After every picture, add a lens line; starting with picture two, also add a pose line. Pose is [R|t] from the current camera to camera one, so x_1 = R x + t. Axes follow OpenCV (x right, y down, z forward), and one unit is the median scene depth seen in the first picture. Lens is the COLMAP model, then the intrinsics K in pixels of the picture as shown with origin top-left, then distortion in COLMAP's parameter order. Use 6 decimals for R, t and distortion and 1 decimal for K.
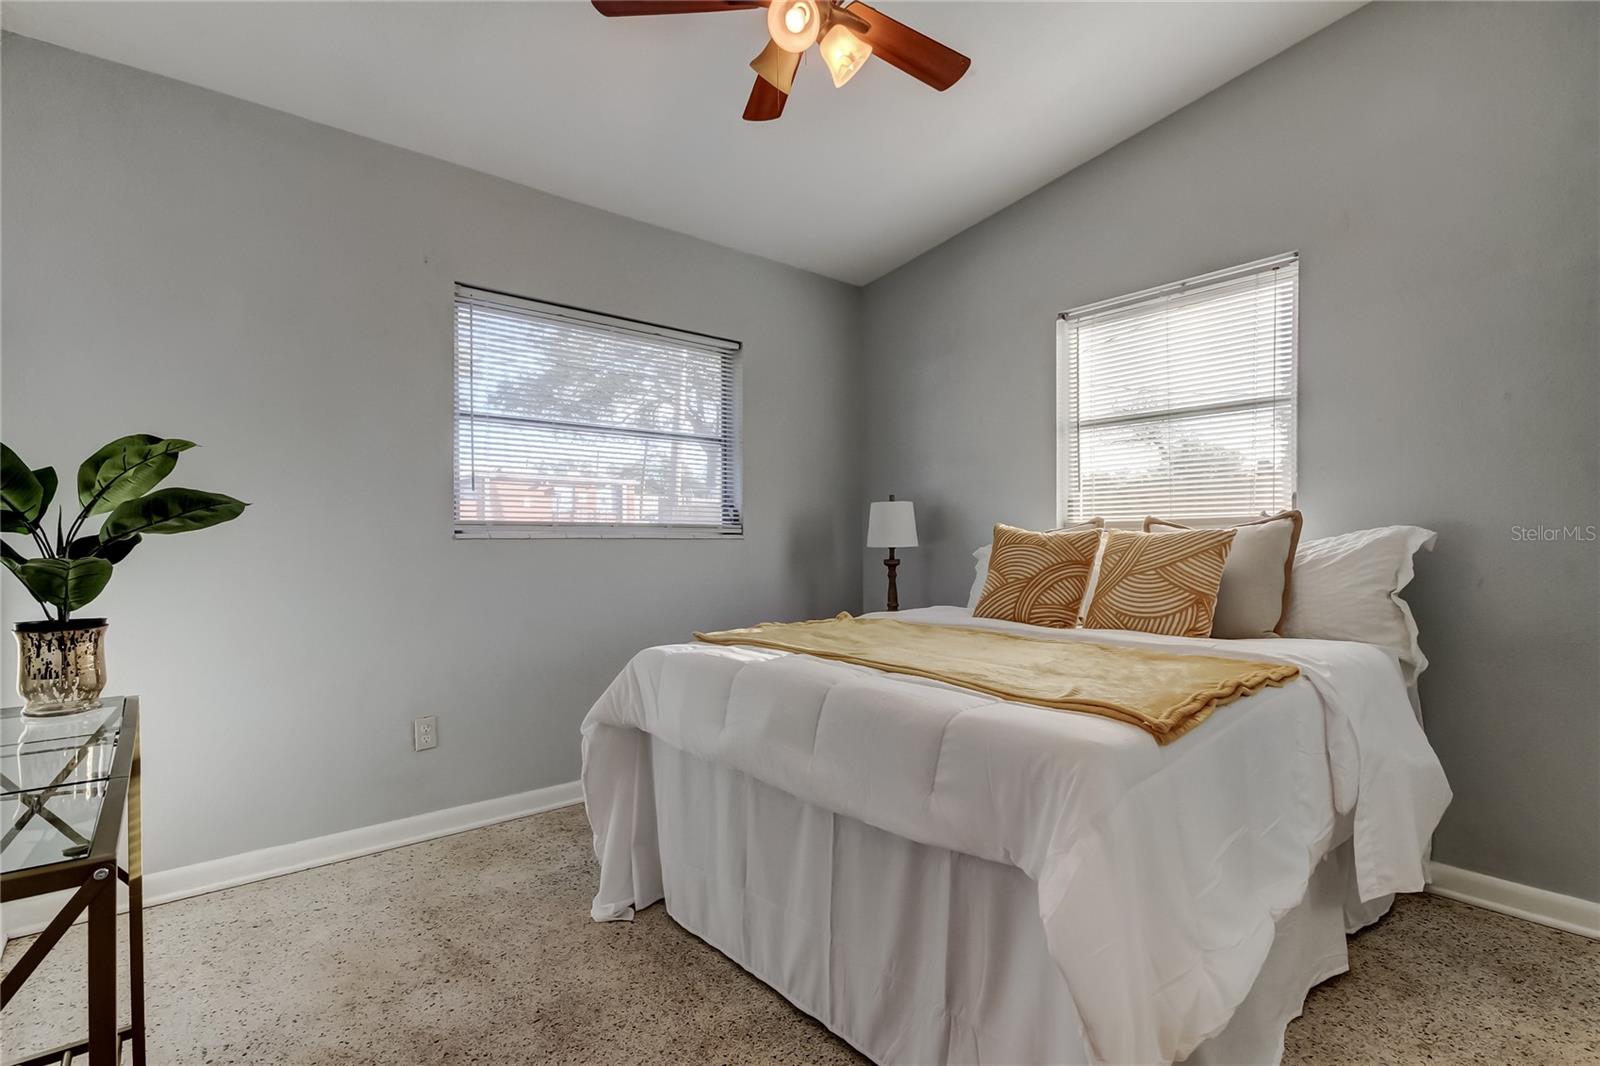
lens RADIAL K [[744.0, 0, 807.3], [0, 744.0, 546.9], [0, 0, 1]] dist [0.010427, -0.000412]
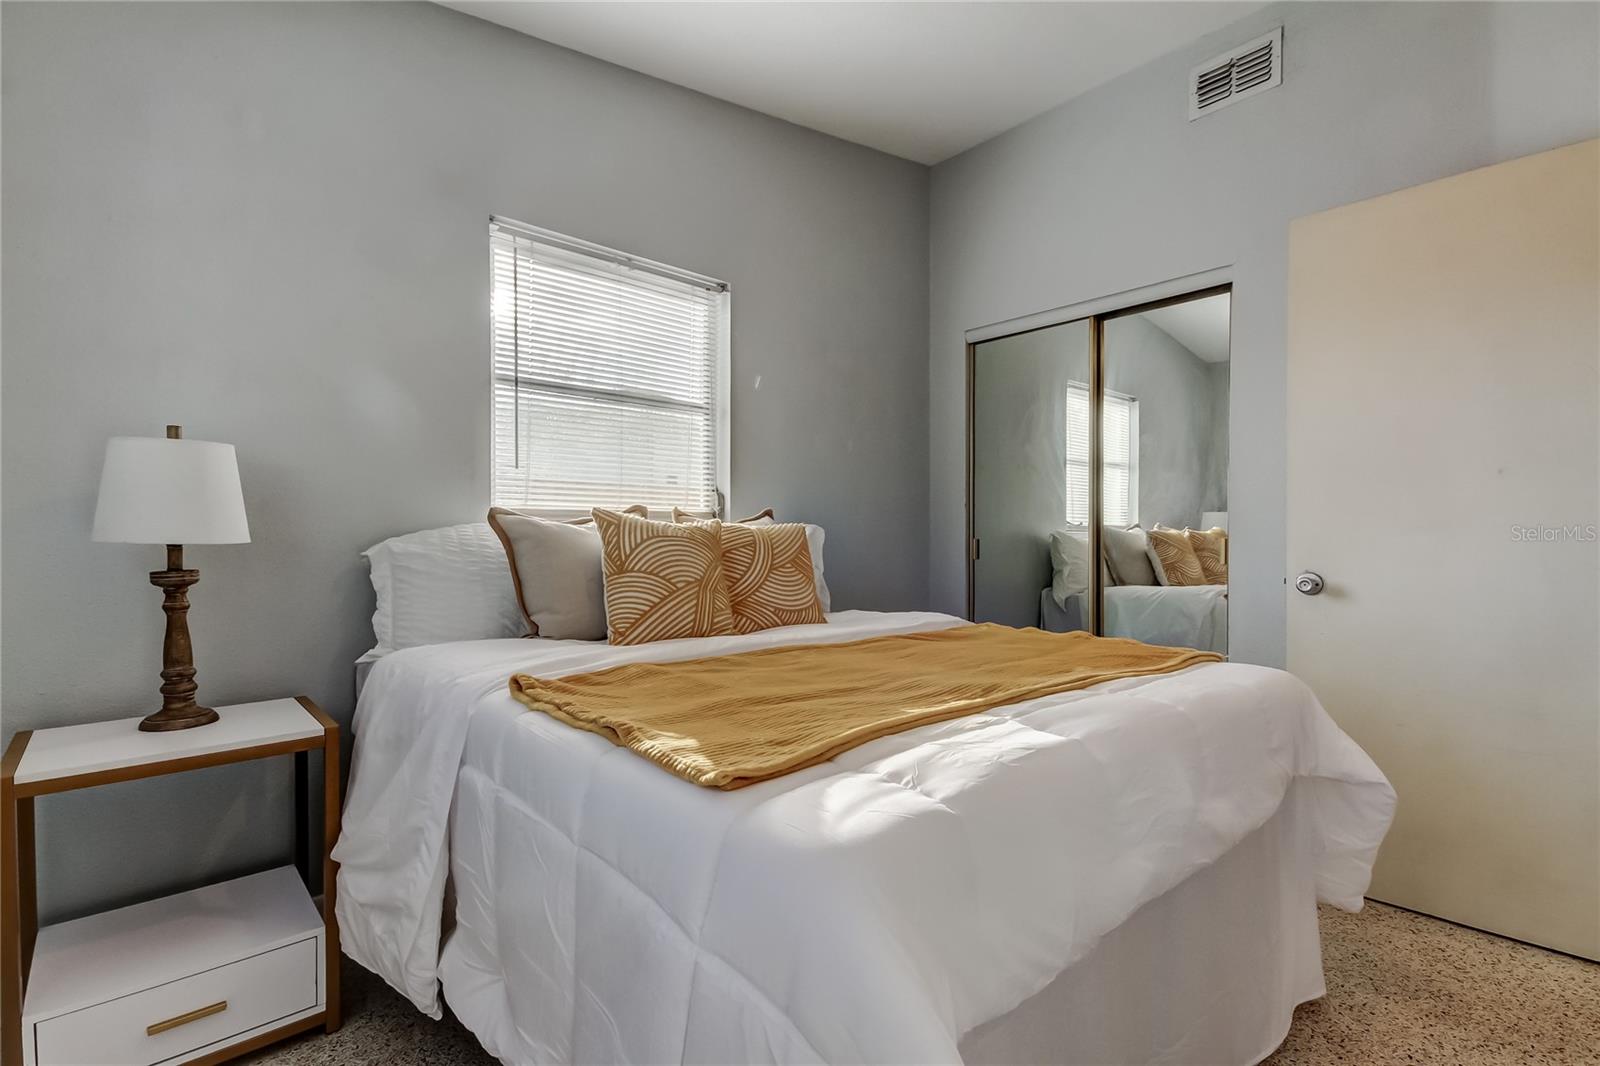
lens RADIAL K [[744.0, 0, 807.3], [0, 744.0, 546.9], [0, 0, 1]] dist [0.010427, -0.000412]
pose [[-0.026018, -0.008487, 0.999625, -0.393912], [0.005882, 0.999945, 0.008643, 0.000714], [-0.999644, 0.006104, -0.025967, 0.728628]]
